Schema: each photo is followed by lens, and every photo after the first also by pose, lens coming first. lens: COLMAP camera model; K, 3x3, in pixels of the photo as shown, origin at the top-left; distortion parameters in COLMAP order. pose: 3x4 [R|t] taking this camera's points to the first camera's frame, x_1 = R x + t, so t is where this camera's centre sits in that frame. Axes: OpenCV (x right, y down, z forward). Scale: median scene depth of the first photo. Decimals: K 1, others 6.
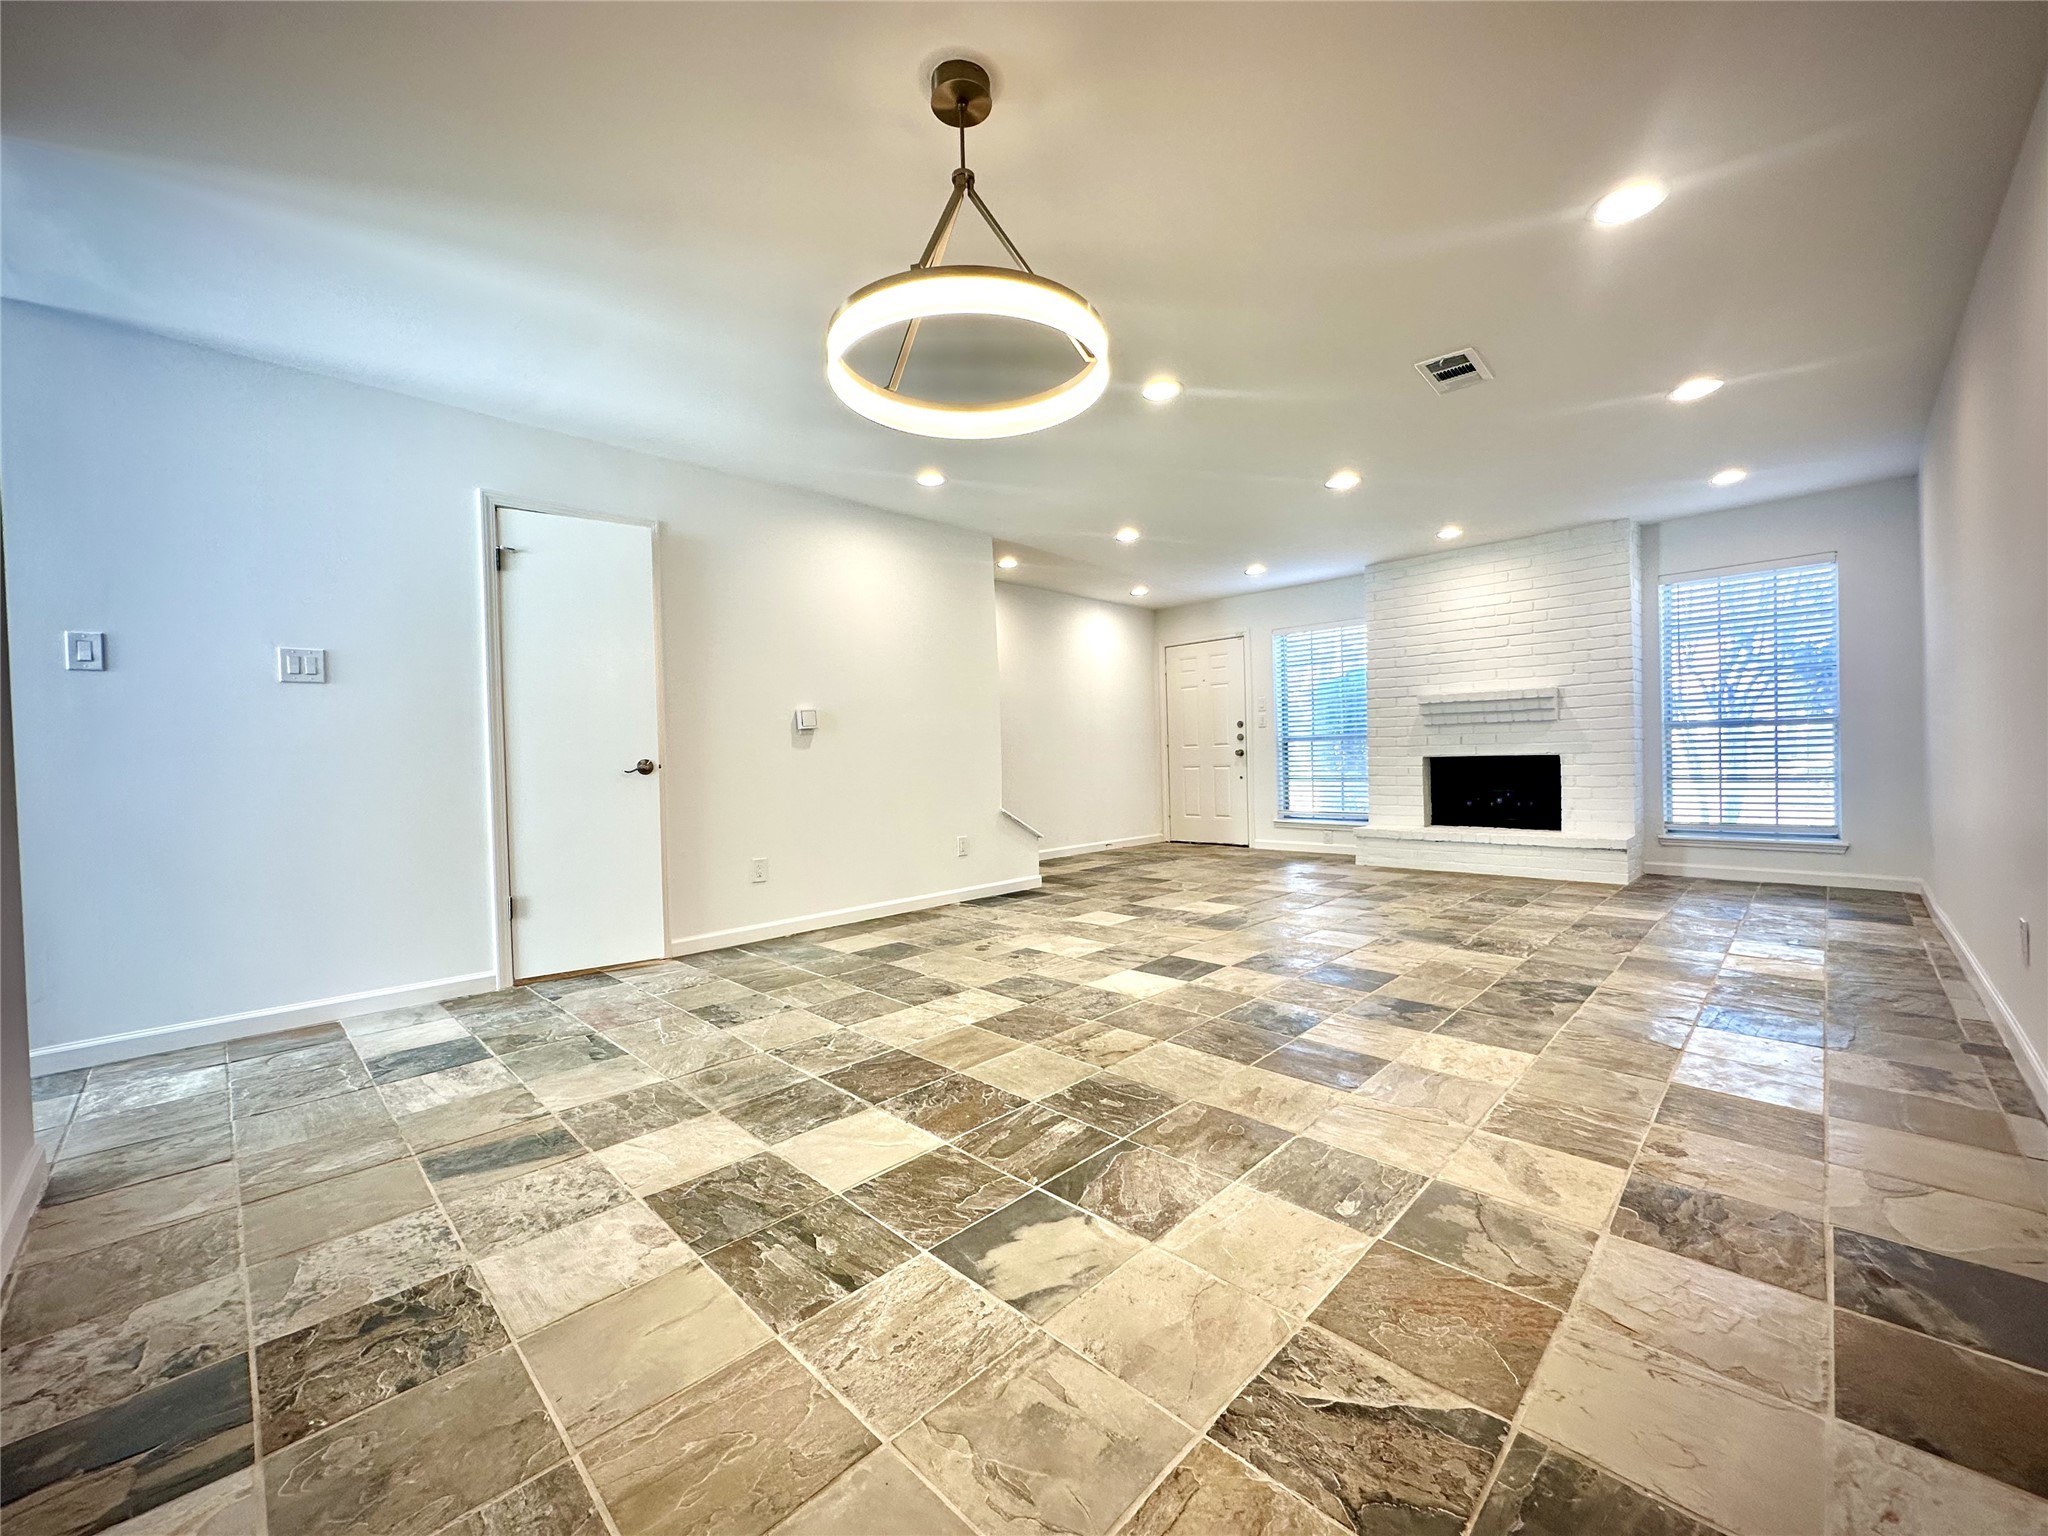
lens RADIAL K [[813.6, 0, 1023.8], [0, 813.6, 771.9], [0, 0, 1]] dist [-0.000710, 0.000042]
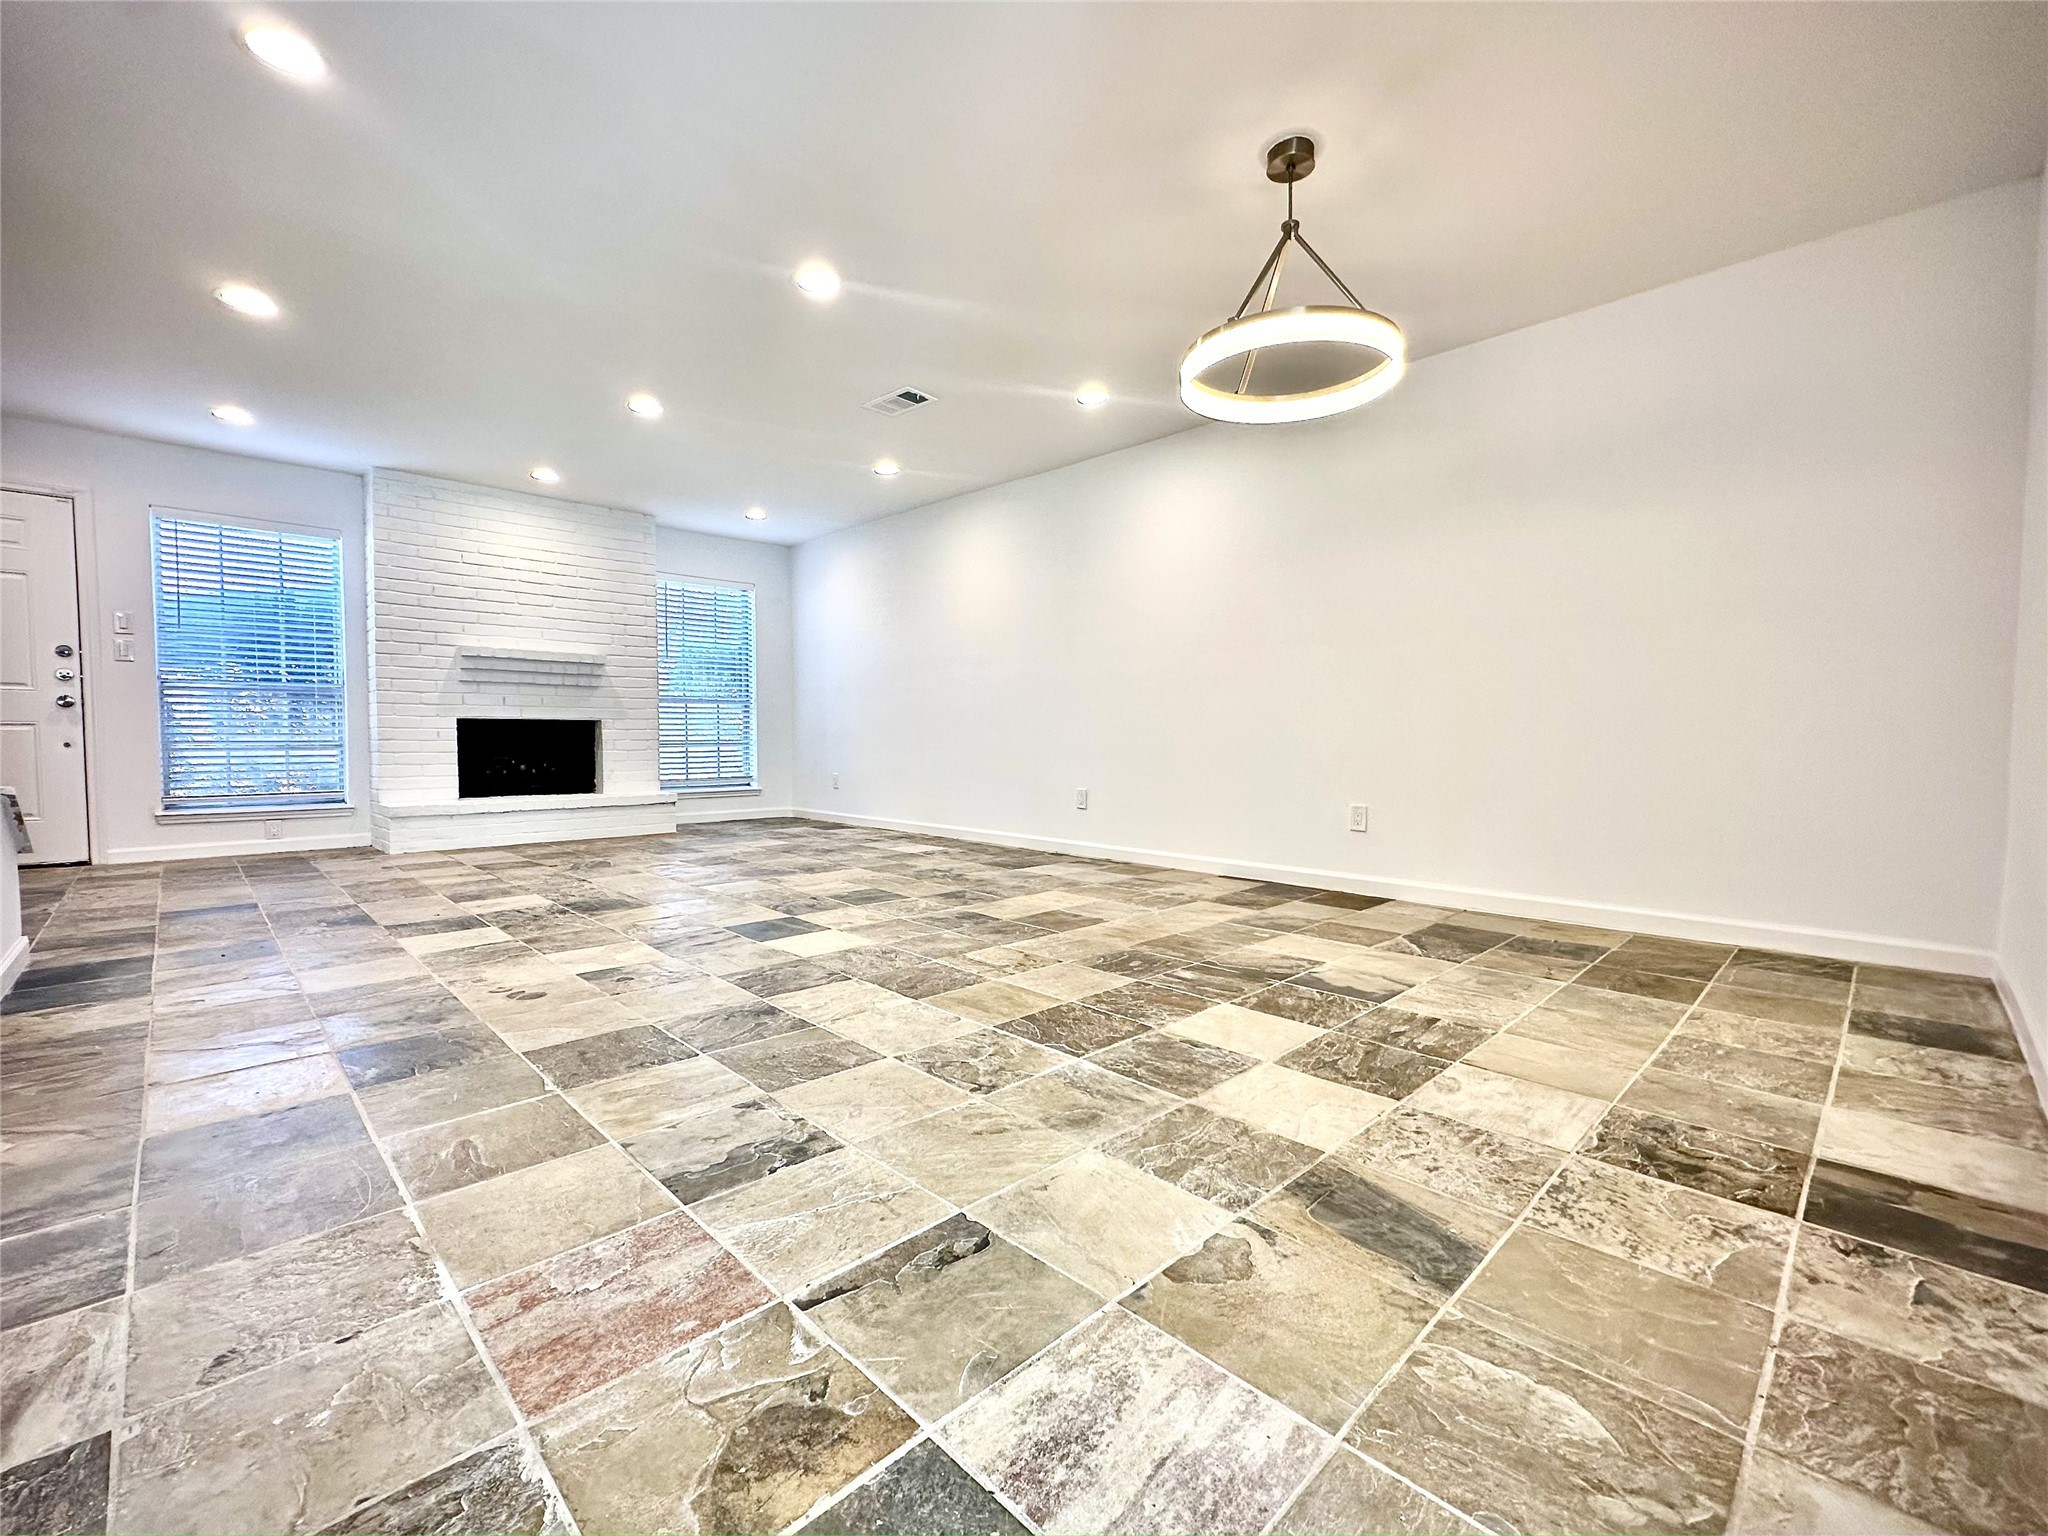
lens RADIAL K [[873.8, 0, 1023.4], [0, 873.8, 758.5], [0, 0, 1]] dist [-0.000802, 0.000467]
pose [[0.009097, -0.000805, 0.999958, -1.188756], [0.016463, 0.999864, 0.000655, 0.094585], [-0.999823, 0.016456, 0.009109, 1.134864]]
